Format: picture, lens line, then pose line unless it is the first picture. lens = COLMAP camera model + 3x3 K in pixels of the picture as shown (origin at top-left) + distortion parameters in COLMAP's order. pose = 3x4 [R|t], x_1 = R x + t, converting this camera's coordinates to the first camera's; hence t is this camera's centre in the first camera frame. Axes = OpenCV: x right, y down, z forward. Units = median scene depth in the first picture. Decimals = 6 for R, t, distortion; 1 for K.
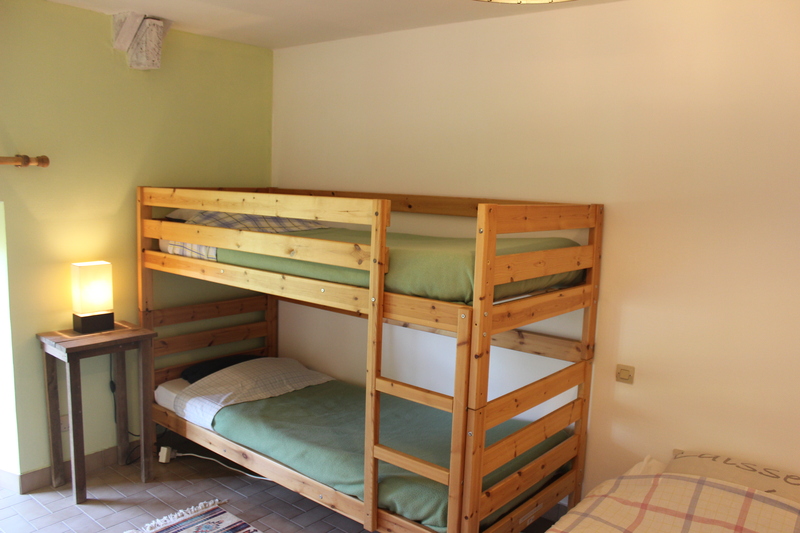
lens RADIAL K [[662.6, 0, 399.9], [0, 662.6, 270.2], [0, 0, 1]] dist [-0.056586, -0.000728]
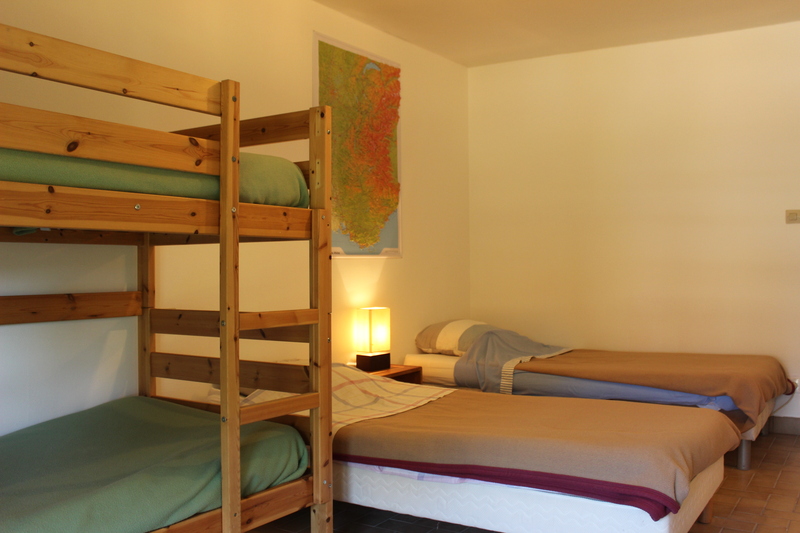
lens RADIAL K [[785.0, 0, 399.9], [0, 785.0, 264.6], [0, 0, 1]] dist [0.003998, 0.000000]
pose [[-0.123418, -0.024075, 0.992063, -0.934963], [0.141693, 0.989035, 0.041629, 0.093110], [-0.982187, 0.145706, -0.118653, 0.899291]]
